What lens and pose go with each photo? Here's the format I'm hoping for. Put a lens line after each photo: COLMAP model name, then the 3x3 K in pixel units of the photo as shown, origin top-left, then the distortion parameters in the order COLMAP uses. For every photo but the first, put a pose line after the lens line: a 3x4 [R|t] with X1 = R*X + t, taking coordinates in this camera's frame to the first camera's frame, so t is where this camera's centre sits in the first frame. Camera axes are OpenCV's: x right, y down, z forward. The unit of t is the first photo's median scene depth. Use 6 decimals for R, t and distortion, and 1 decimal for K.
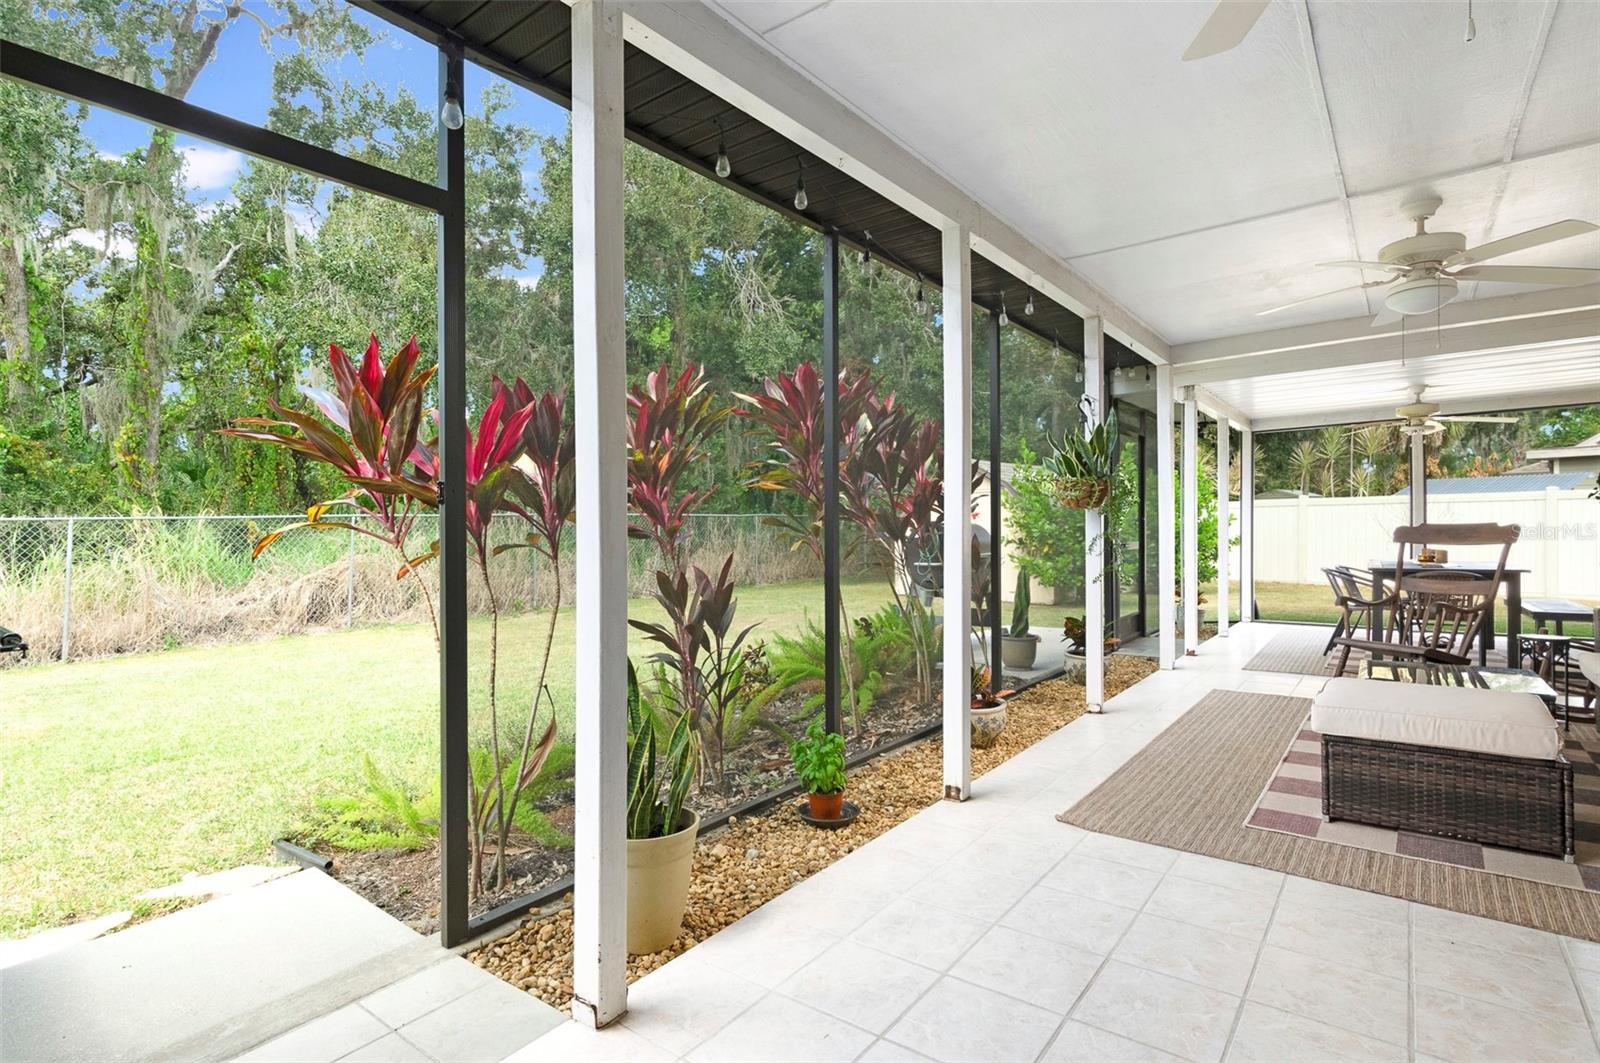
lens RADIAL K [[793.0, 0, 798.1], [0, 793.0, 531.6], [0, 0, 1]] dist [0.001382, -0.001115]
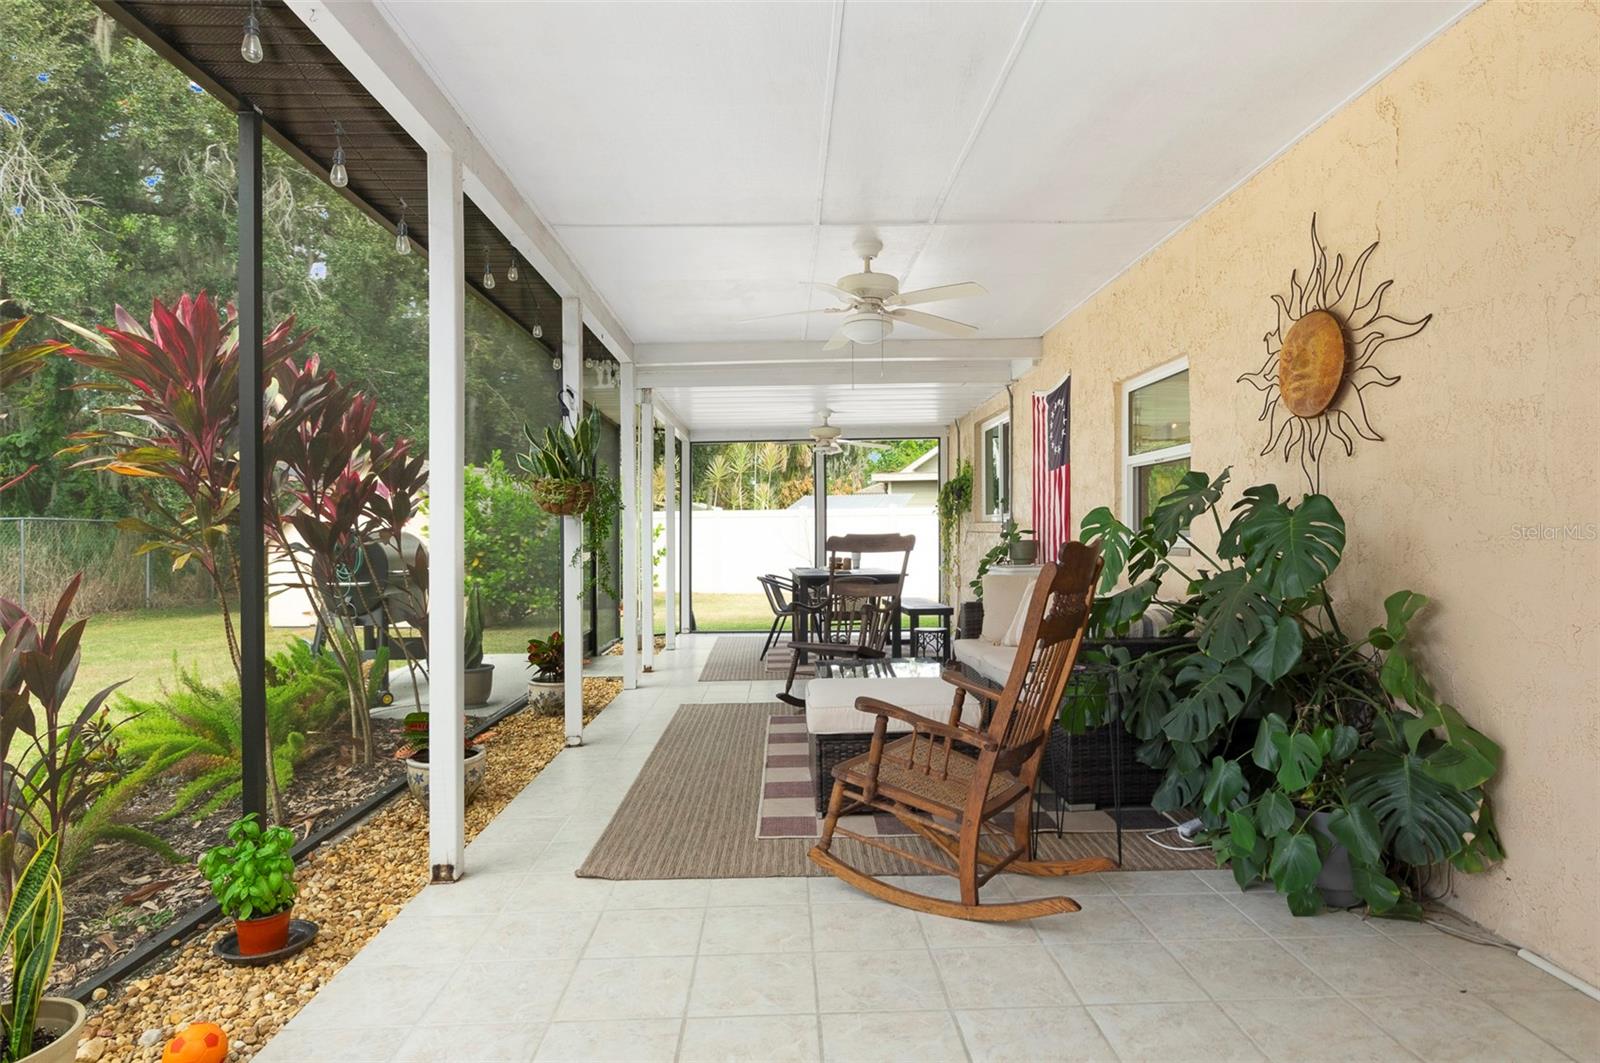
lens RADIAL K [[904.5, 0, 799.0], [0, 904.5, 543.8], [0, 0, 1]] dist [-0.007219, -0.001048]
pose [[0.779104, -0.002282, 0.626891, -0.072076], [0.001986, 0.999997, 0.001172, 0.002579], [-0.626892, 0.000332, 0.779106, 0.066986]]
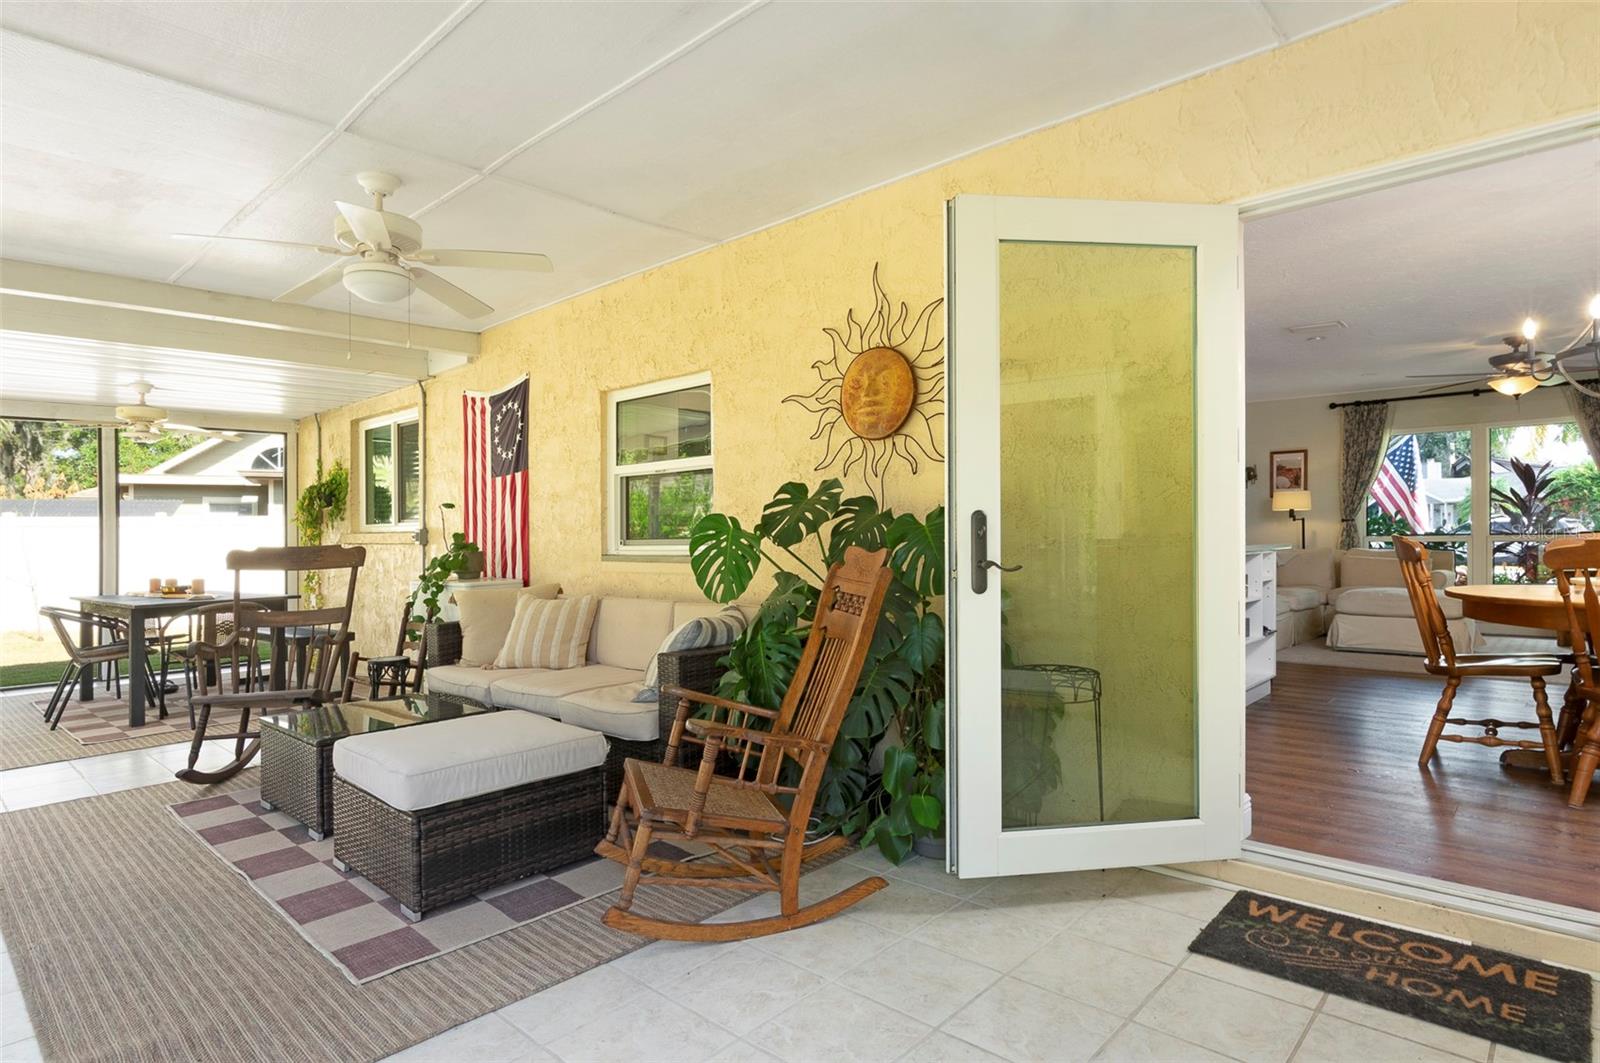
lens RADIAL K [[858.8, 0, 803.0], [0, 858.8, 546.6], [0, 0, 1]] dist [-0.000137, -0.003450]
pose [[0.090328, -0.001298, 0.995911, -0.098601], [0.018013, 0.999838, -0.000331, 0.001366], [-0.995749, 0.017969, 0.090337, 0.396731]]
